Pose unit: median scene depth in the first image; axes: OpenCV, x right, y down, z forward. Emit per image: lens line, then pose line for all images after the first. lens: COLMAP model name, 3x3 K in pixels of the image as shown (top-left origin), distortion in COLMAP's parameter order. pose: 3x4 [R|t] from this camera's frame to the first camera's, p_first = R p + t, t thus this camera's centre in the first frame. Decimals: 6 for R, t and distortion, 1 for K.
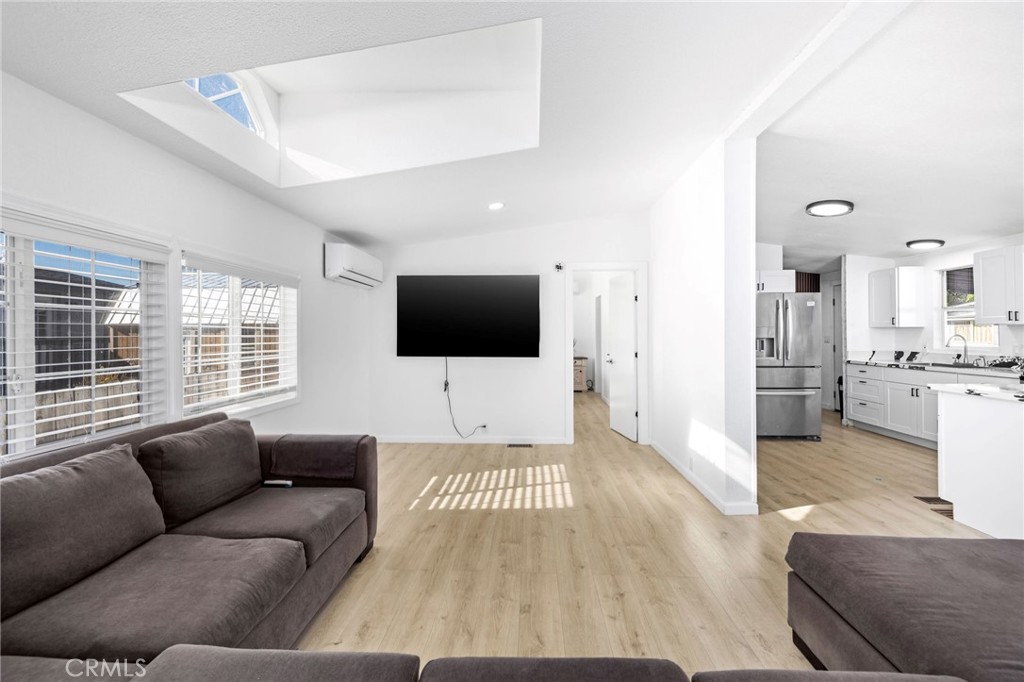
lens RADIAL K [[433.1, 0, 511.1], [0, 433.1, 334.3], [0, 0, 1]] dist [0.004303, -0.000741]
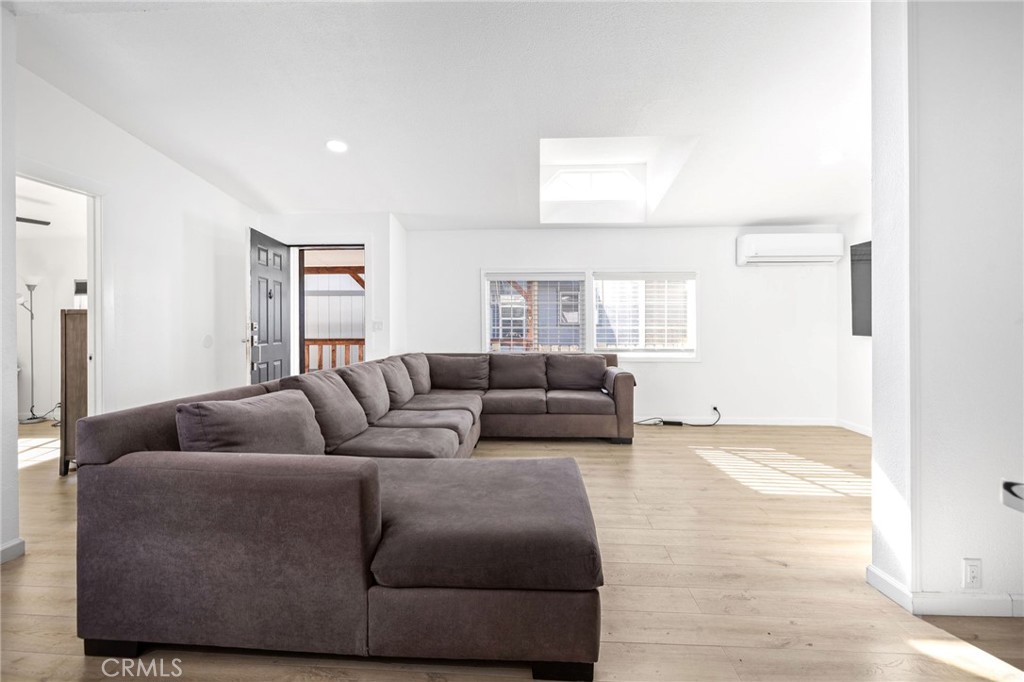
lens RADIAL K [[469.8, 0, 516.0], [0, 469.8, 337.7], [0, 0, 1]] dist [-0.001855, -0.000610]
pose [[-0.008459, 0.027184, -0.999595, 0.700460], [0.001980, 0.999629, 0.027168, 0.028016], [0.999962, -0.001749, -0.008509, 0.312483]]
